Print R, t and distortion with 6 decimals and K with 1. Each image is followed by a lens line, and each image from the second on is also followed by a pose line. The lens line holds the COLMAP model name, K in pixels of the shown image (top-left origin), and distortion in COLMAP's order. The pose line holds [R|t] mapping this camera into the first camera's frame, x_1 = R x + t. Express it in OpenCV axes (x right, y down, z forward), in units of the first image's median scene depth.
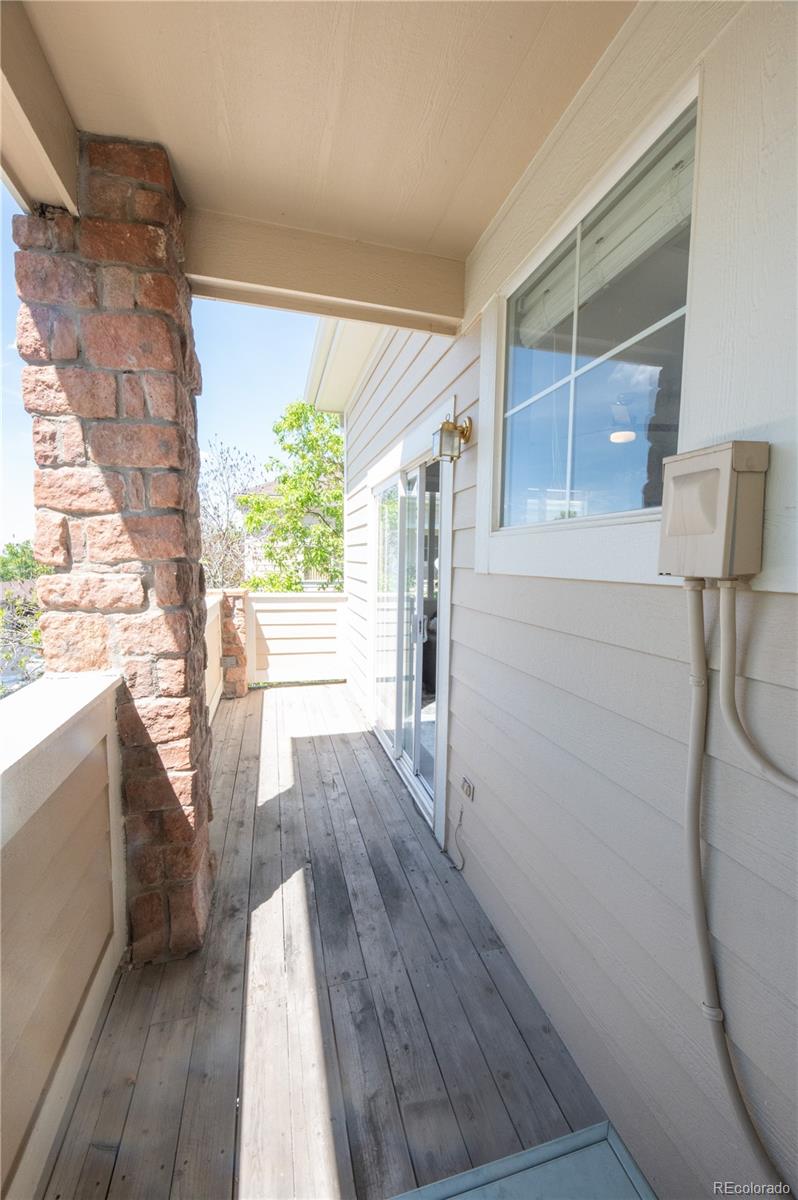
lens RADIAL K [[482.3, 0, 399.8], [0, 482.3, 601.5], [0, 0, 1]] dist [0.001833, -0.003864]
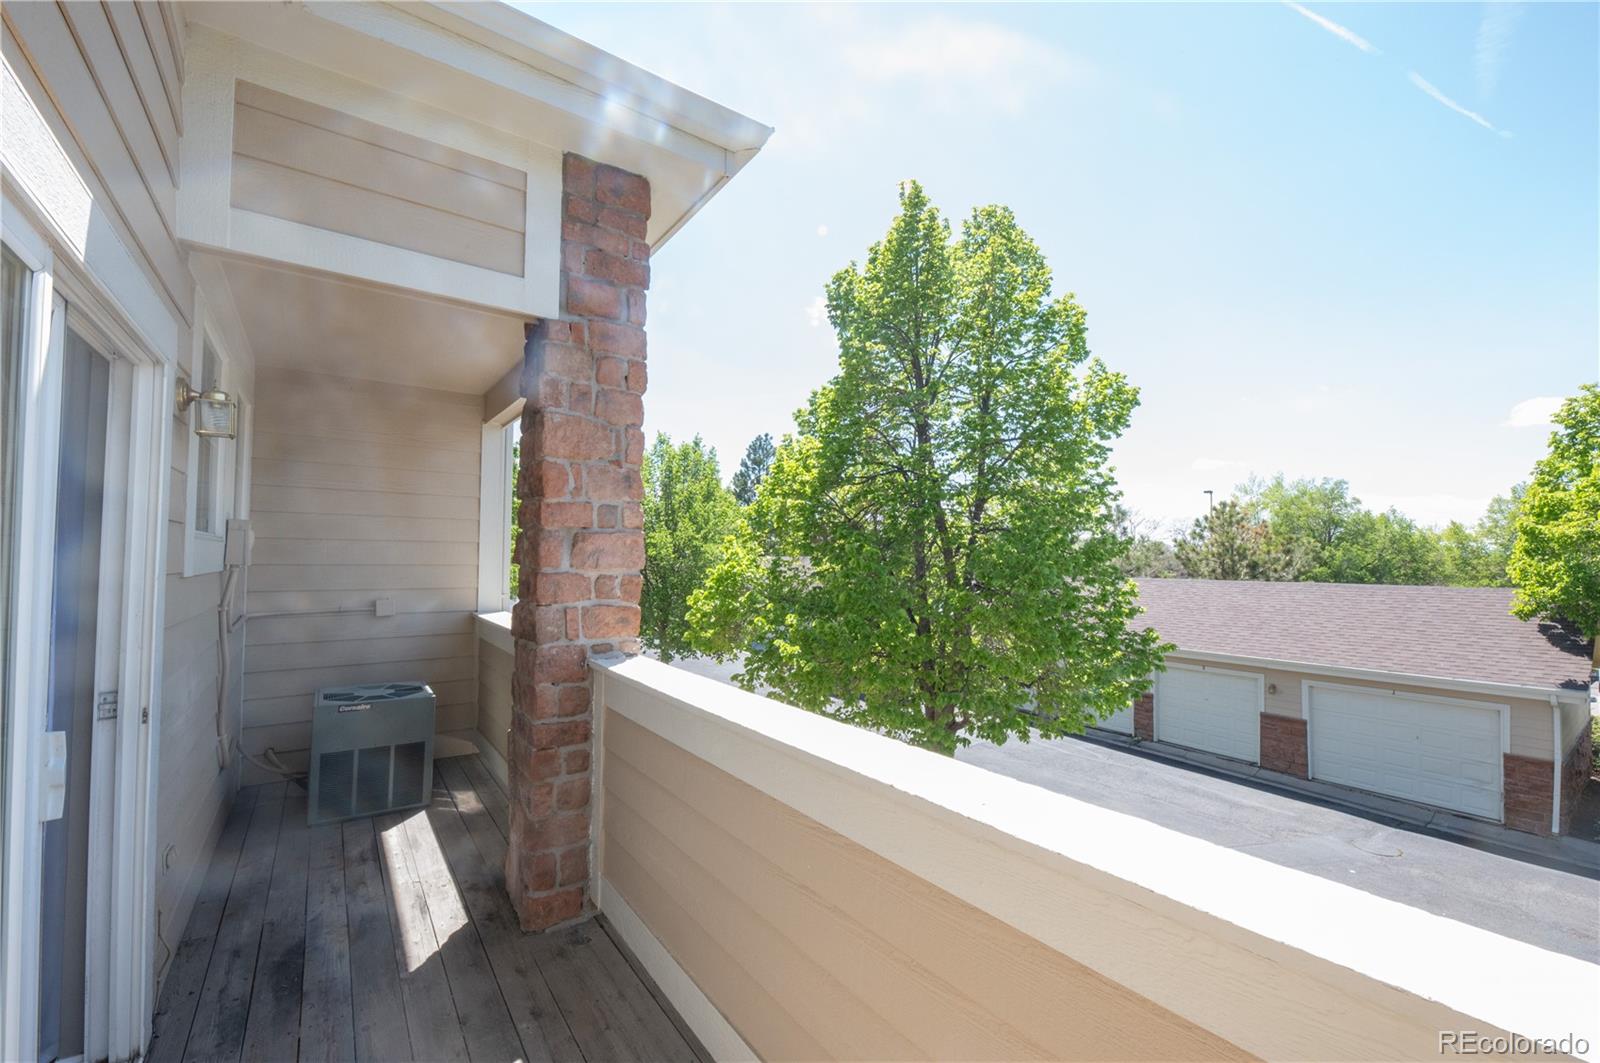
lens RADIAL K [[643.0, 0, 795.4], [0, 643.0, 535.1], [0, 0, 1]] dist [0.001833, -0.003864]
pose [[-0.933163, -0.030652, -0.358143, -0.173006], [-0.048699, 0.997952, 0.041478, -0.093085], [0.356138, 0.056147, -0.932745, 0.963042]]
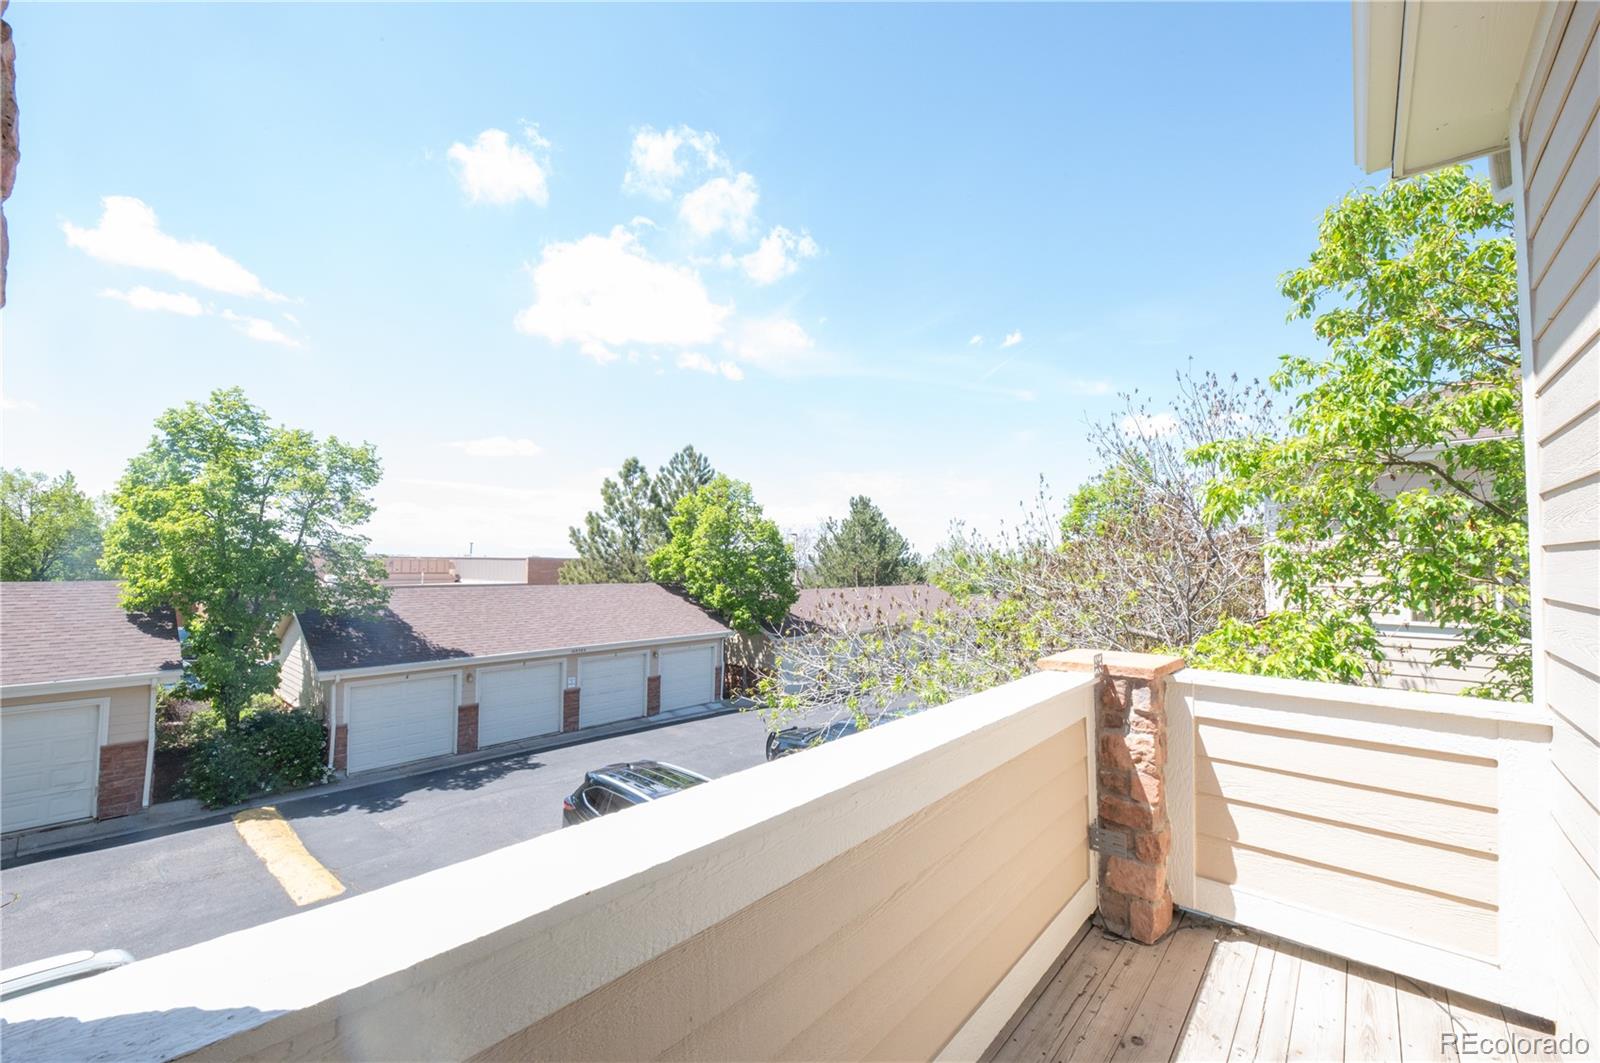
lens RADIAL K [[643.0, 0, 800.0], [0, 643.0, 535.8], [0, 0, 1]] dist [0.001833, -0.003864]
pose [[0.563494, -0.038144, -0.825239, -0.043284], [-0.075206, 0.992417, -0.097224, -0.053230], [0.822690, 0.116848, 0.556353, 0.425660]]
